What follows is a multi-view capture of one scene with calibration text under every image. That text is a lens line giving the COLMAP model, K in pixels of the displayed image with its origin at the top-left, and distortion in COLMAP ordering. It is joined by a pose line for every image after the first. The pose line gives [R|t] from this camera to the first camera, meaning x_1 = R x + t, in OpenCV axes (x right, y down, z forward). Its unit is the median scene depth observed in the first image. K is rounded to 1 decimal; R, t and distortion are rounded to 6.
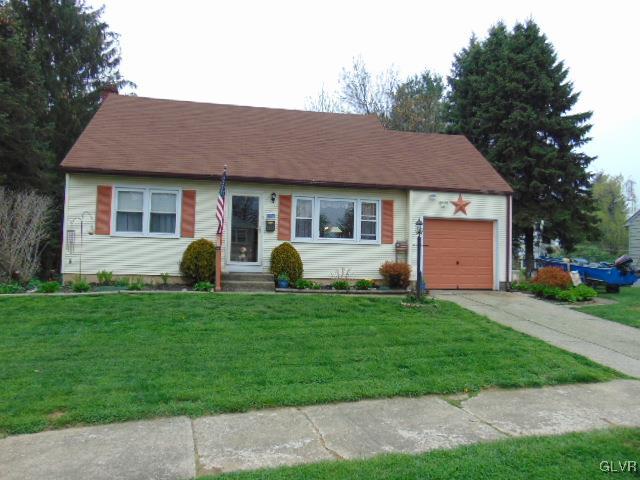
lens RADIAL K [[477.3, 0, 320.0], [0, 477.3, 240.0], [0, 0, 1]] dist [-0.036950, 0.076844]
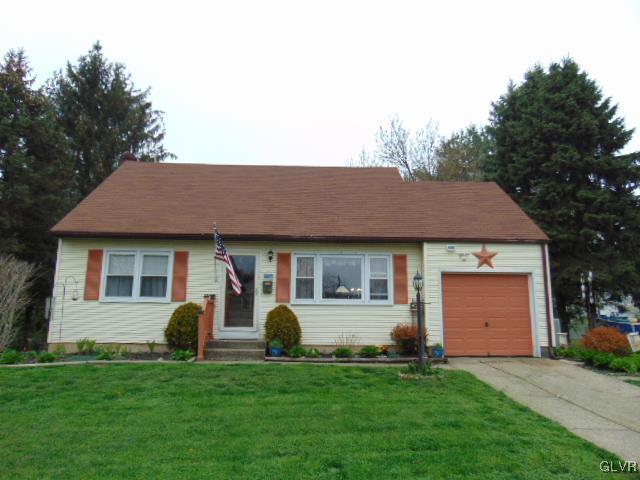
lens RADIAL K [[477.3, 0, 320.0], [0, 477.3, 240.0], [0, 0, 1]] dist [-0.036950, 0.076844]
pose [[0.989326, -0.041108, -0.139801, 0.121343], [0.021569, 0.990126, -0.138510, 0.009606], [0.144115, 0.134016, 0.980444, 0.102418]]
